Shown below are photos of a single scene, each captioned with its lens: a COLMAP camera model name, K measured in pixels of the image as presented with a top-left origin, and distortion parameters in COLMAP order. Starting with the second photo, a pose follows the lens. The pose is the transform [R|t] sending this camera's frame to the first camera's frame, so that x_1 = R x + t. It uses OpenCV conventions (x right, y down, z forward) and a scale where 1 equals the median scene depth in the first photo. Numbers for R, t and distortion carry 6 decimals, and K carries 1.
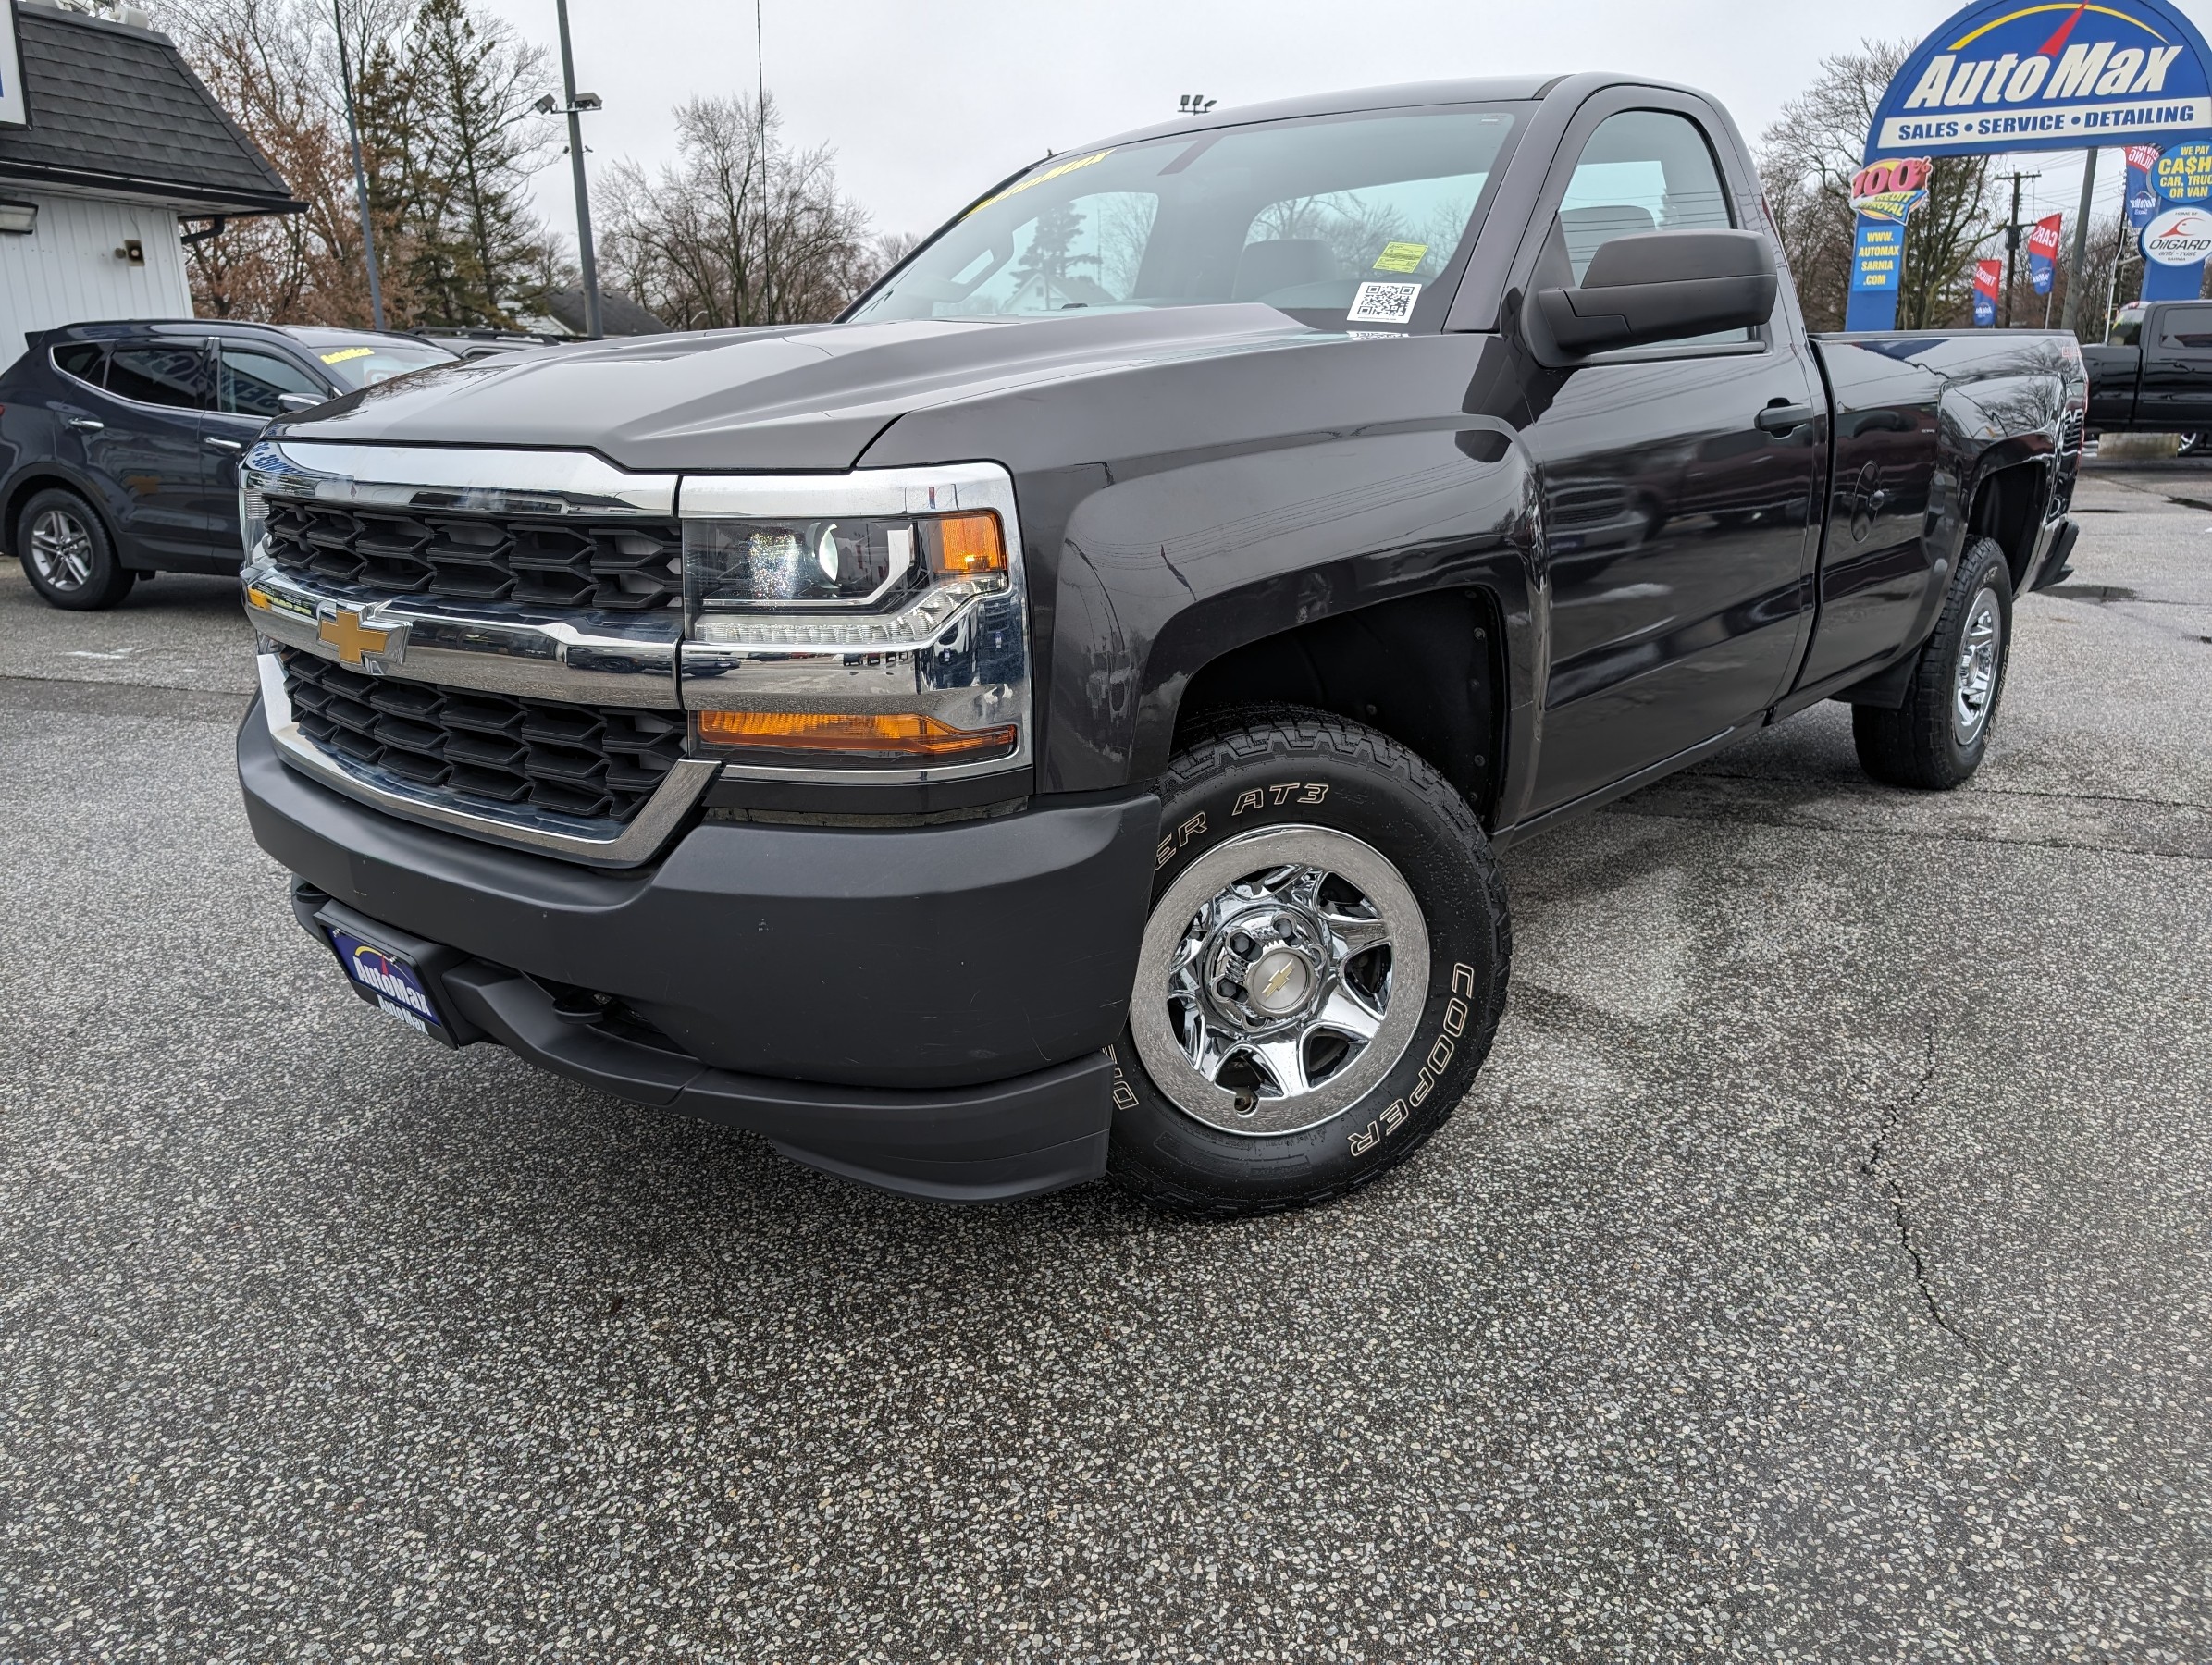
lens RADIAL K [[1592.7, 0, 1114.0], [0, 1592.7, 829.9], [0, 0, 1]] dist [0.010861, -0.006257]
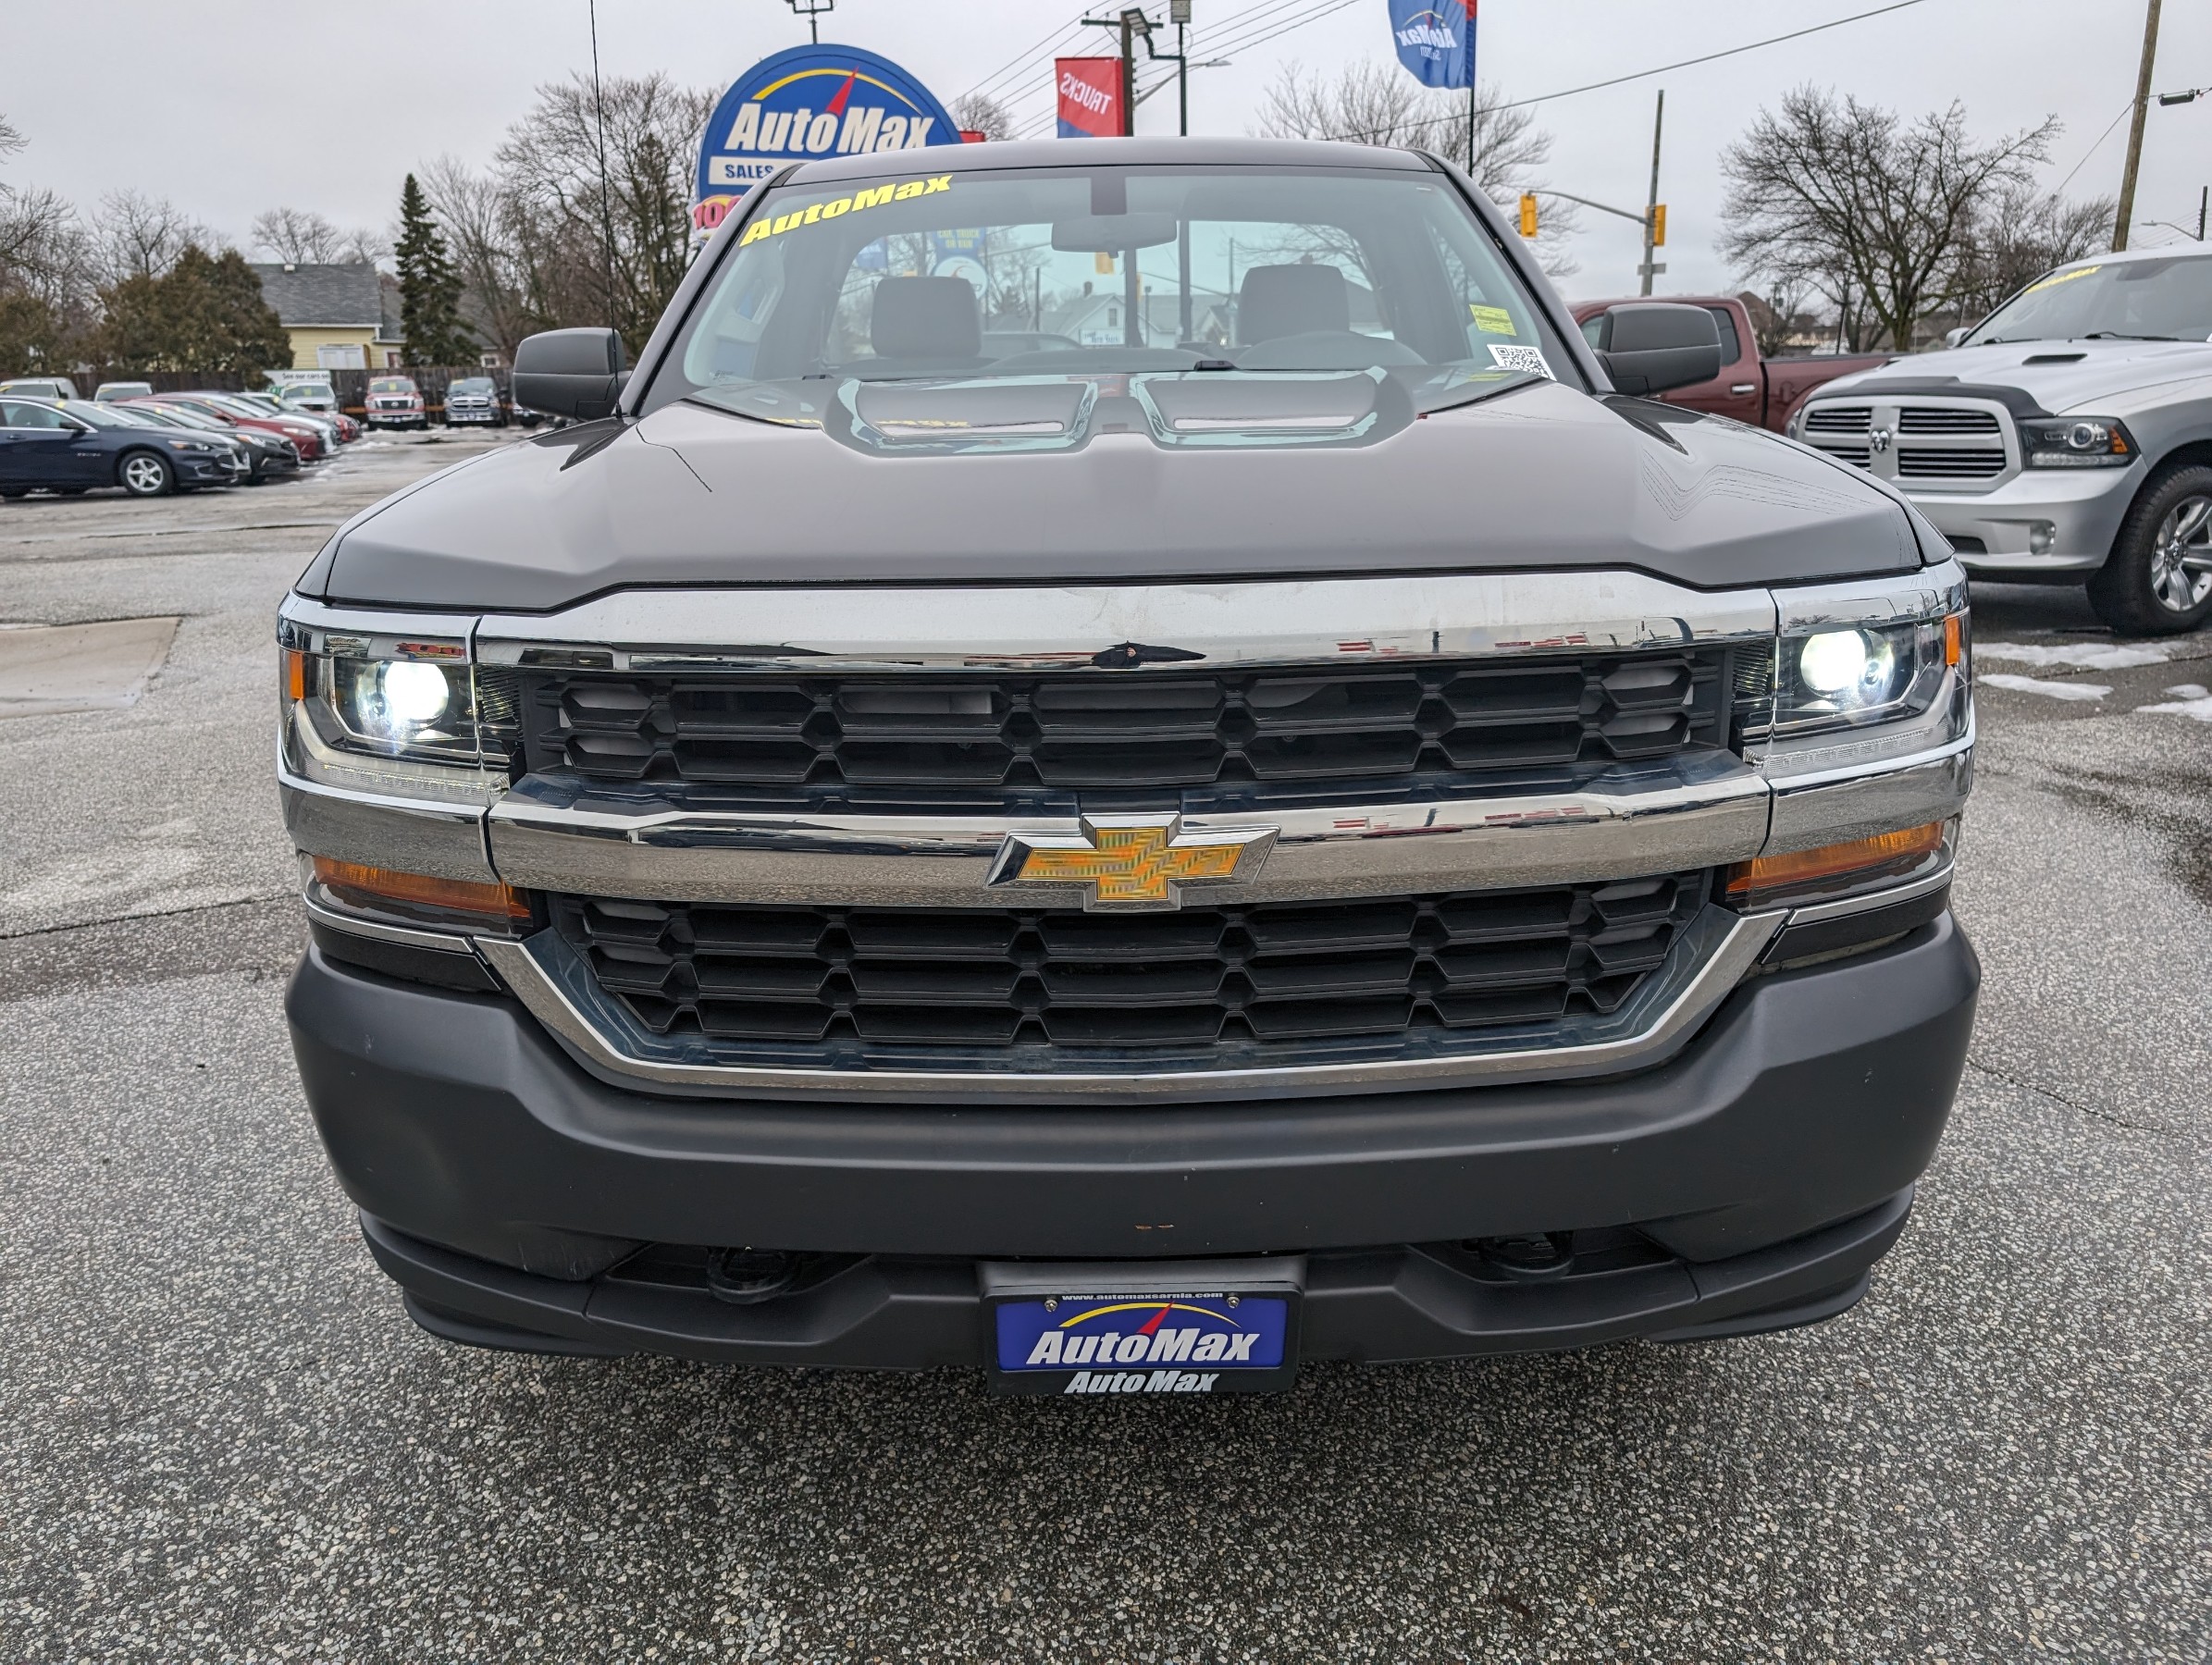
lens RADIAL K [[1592.7, 0, 1114.0], [0, 1592.7, 829.9], [0, 0, 1]] dist [0.010861, -0.006257]
pose [[0.741783, -0.183948, 0.644919, -0.162374], [0.189983, 0.979892, 0.060972, -0.031482], [-0.643167, 0.077296, 0.761815, 0.085682]]
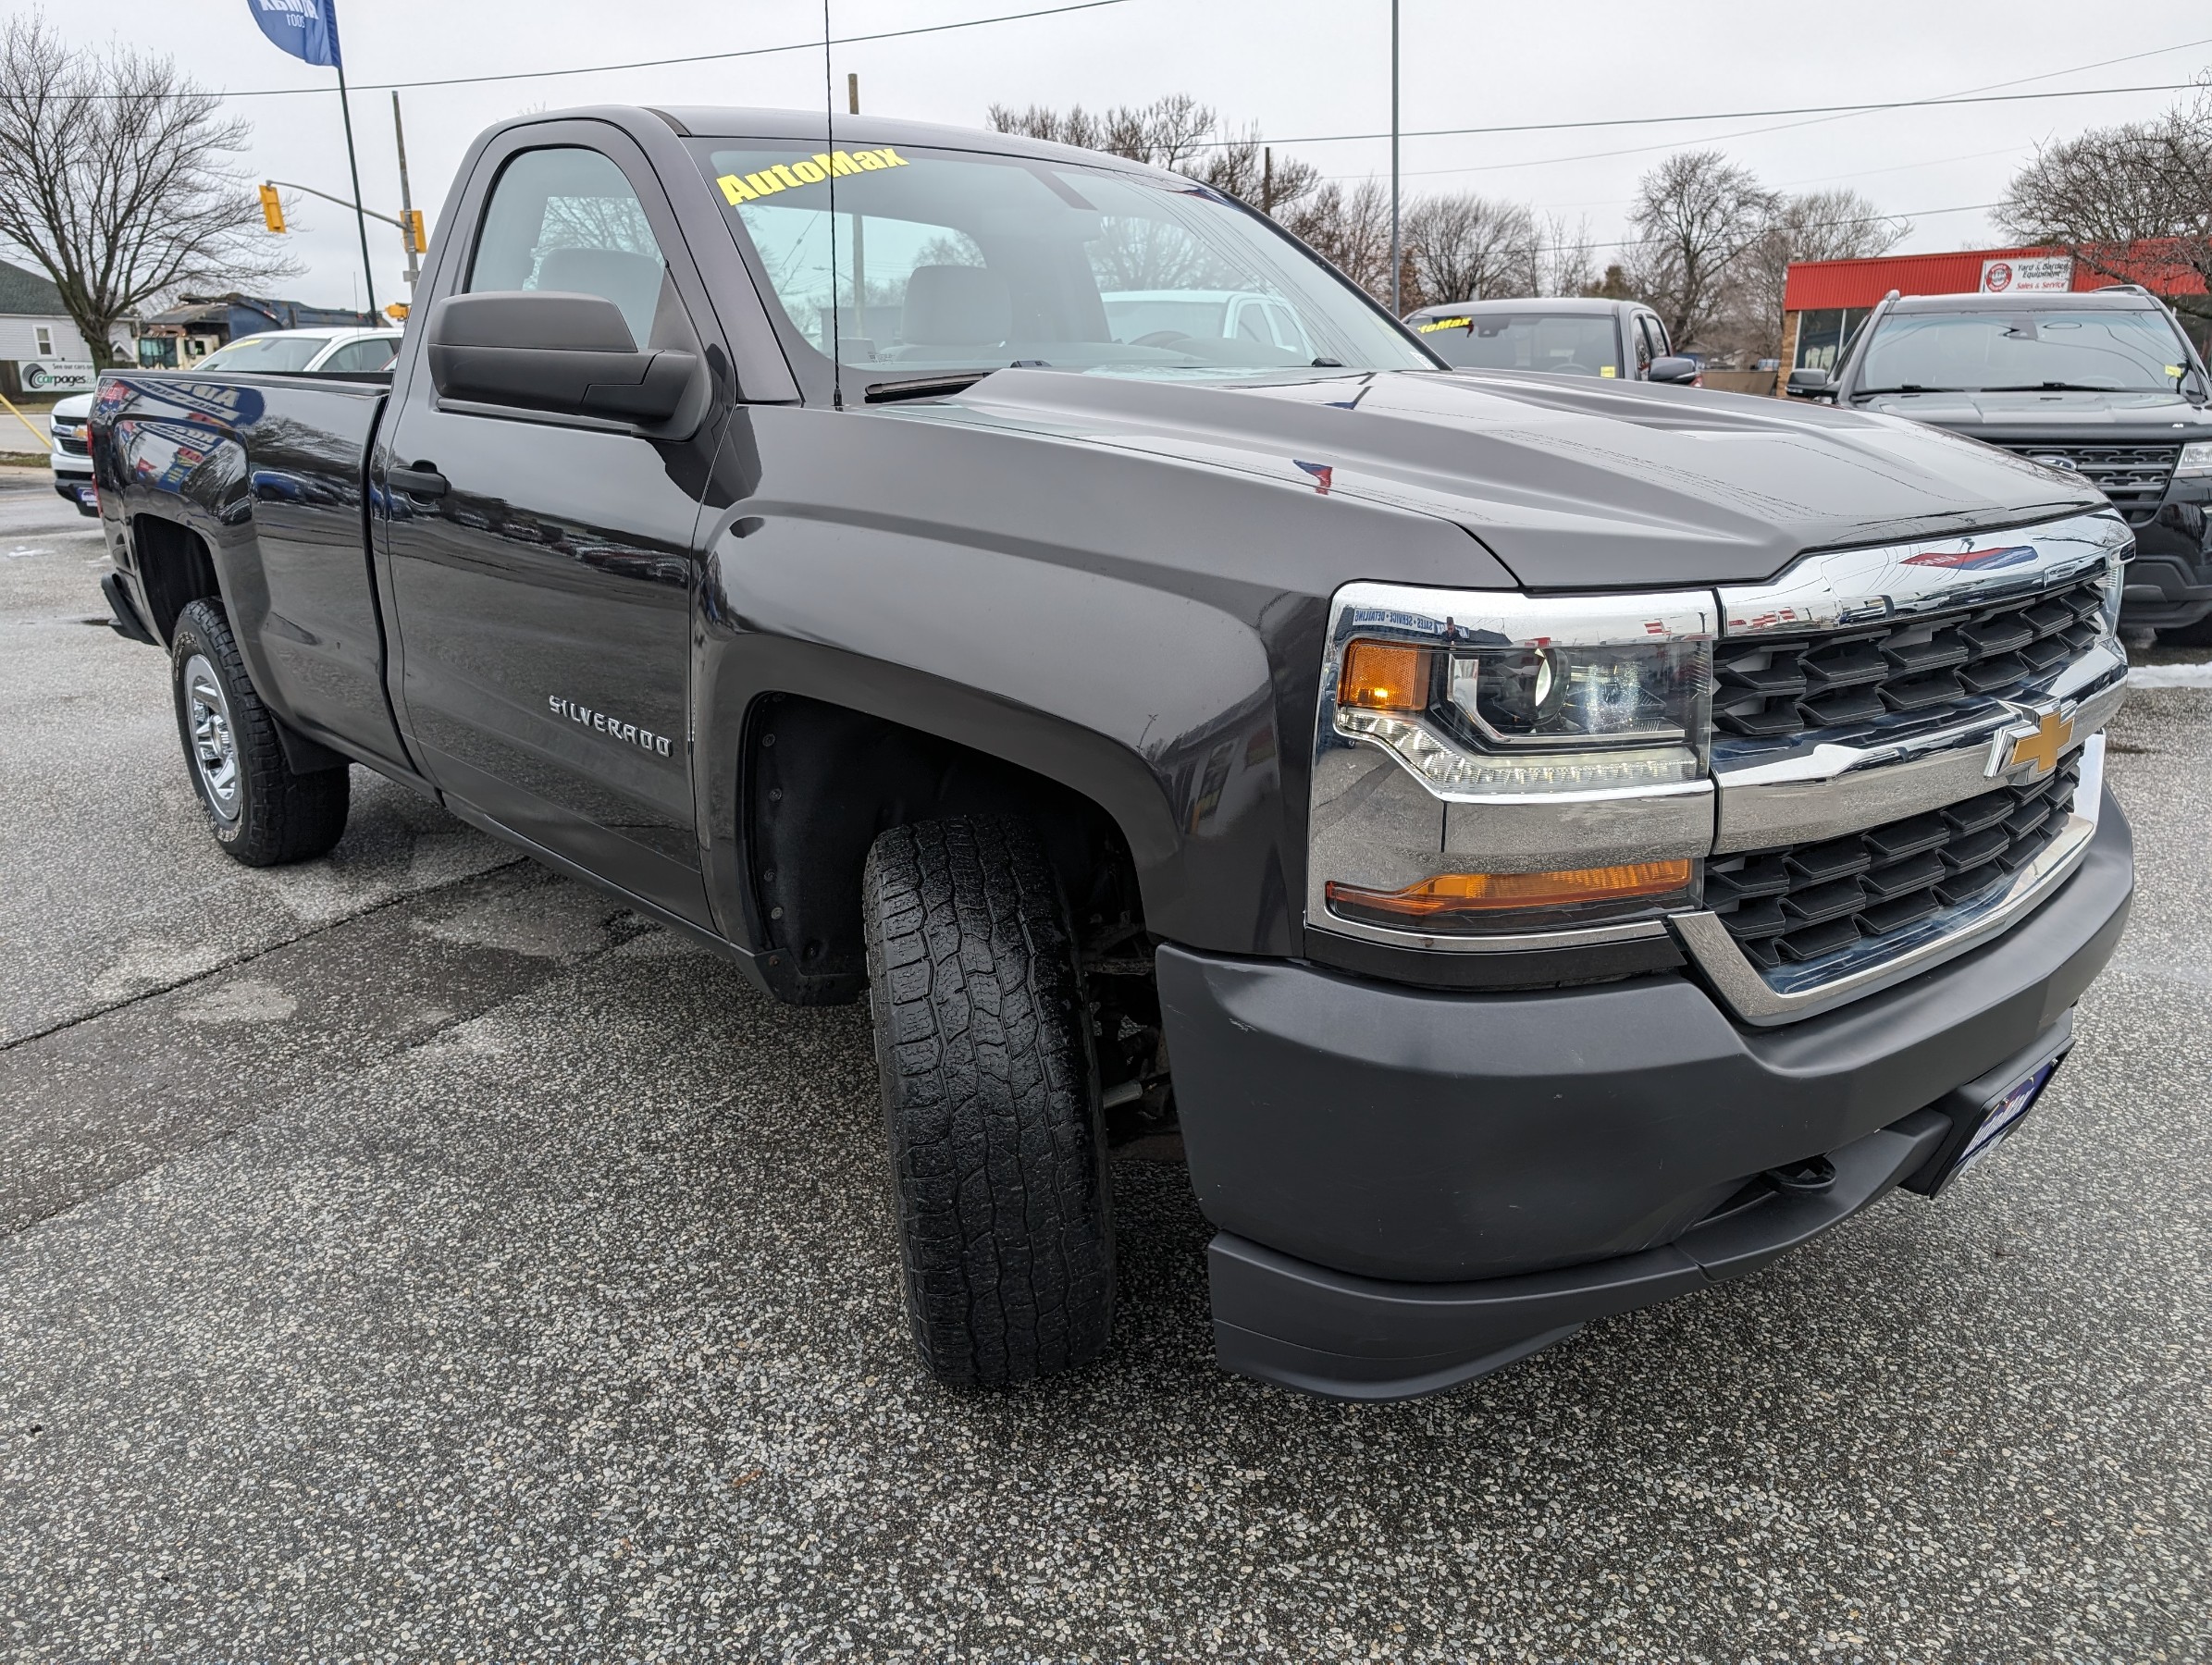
lens RADIAL K [[1592.7, 0, 1114.0], [0, 1592.7, 829.9], [0, 0, 1]] dist [0.010861, -0.006257]
pose [[0.094173, -0.258141, 0.961506, -0.244794], [0.265551, 0.937320, 0.225639, -0.072159], [-0.959486, 0.234080, 0.156820, 0.238228]]
